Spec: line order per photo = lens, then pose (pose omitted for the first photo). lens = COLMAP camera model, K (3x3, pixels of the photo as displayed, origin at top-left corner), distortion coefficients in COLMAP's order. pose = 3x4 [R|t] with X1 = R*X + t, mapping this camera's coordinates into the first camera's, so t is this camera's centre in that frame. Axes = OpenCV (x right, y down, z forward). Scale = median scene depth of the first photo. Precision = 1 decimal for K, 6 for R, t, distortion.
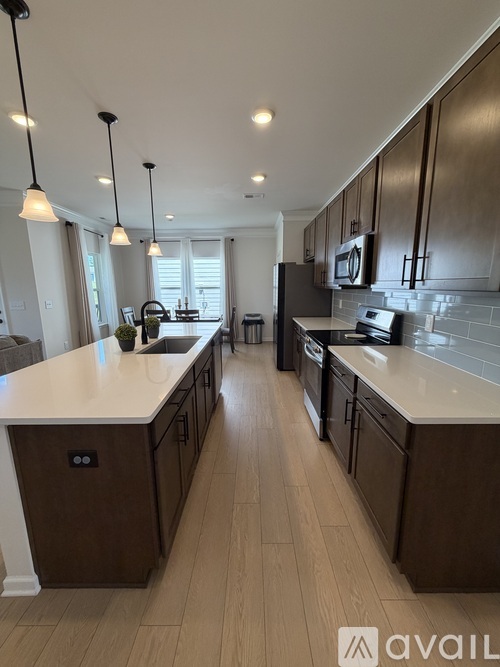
lens RADIAL K [[272.2, 0, 249.9], [0, 272.2, 333.8], [0, 0, 1]] dist [0.001031, -0.000494]
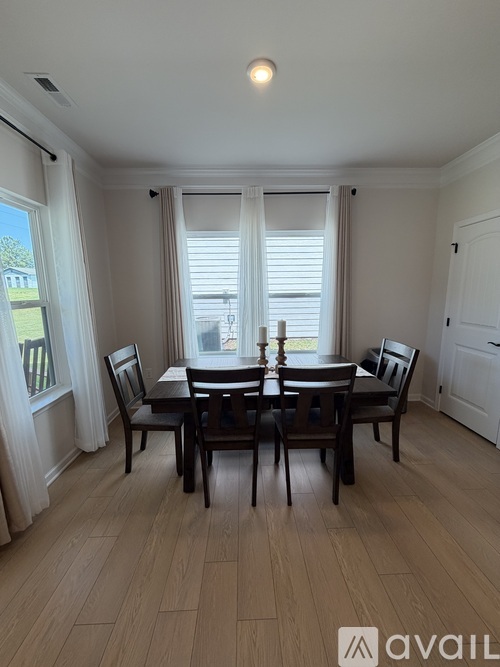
lens RADIAL K [[272.2, 0, 250.0], [0, 272.2, 332.6], [0, 0, 1]] dist [0.001031, -0.000494]
pose [[0.999155, -0.007896, 0.040333, -0.259725], [0.008763, 0.999733, -0.021372, -0.099935], [-0.040154, 0.021707, 0.998958, 0.552563]]
